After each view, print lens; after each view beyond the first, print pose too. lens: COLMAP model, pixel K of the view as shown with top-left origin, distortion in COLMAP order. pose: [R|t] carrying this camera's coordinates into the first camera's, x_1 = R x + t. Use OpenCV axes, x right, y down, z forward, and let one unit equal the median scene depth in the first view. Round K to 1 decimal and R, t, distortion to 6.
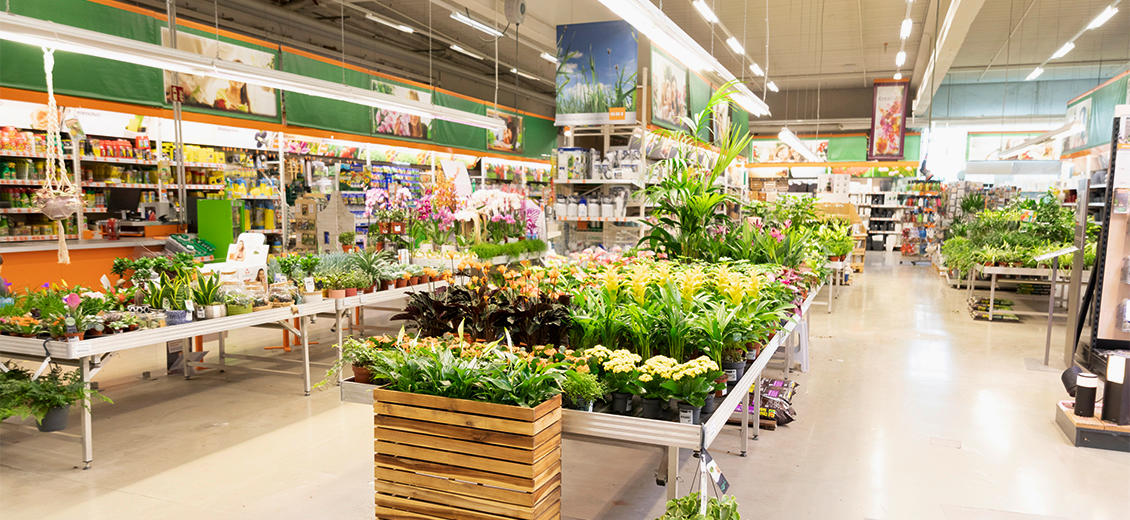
lens RADIAL K [[764.7, 0, 564.8], [0, 764.7, 270.3], [0, 0, 1]] dist [0.004307, -0.001620]
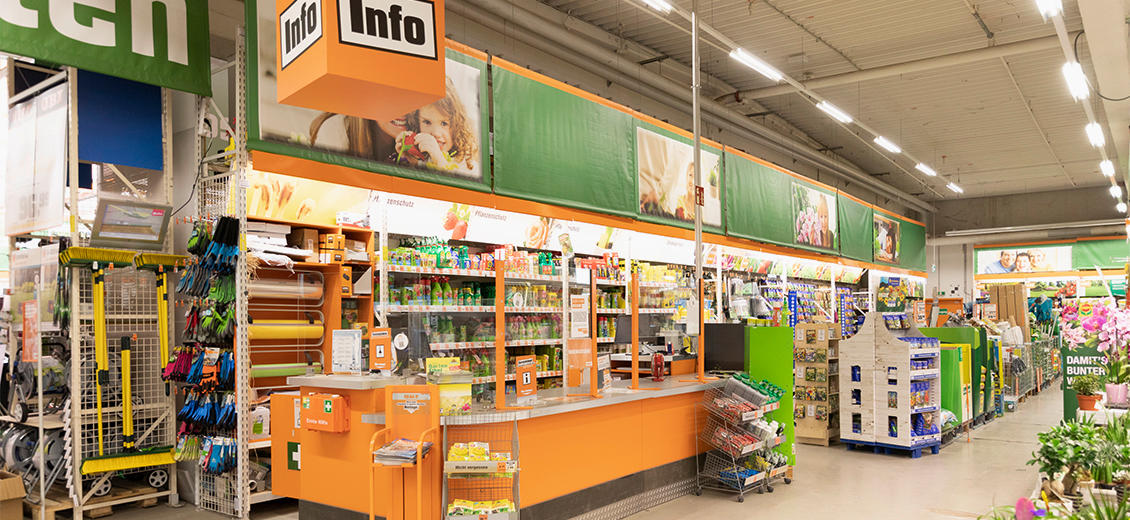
lens RADIAL K [[764.7, 0, 563.0], [0, 764.7, 260.6], [0, 0, 1]] dist [0.004307, -0.001620]
pose [[0.964120, -0.039507, -0.262511, -0.355024], [-0.005199, 0.985865, -0.167463, -0.022493], [0.265416, 0.162819, 0.950286, 0.167413]]
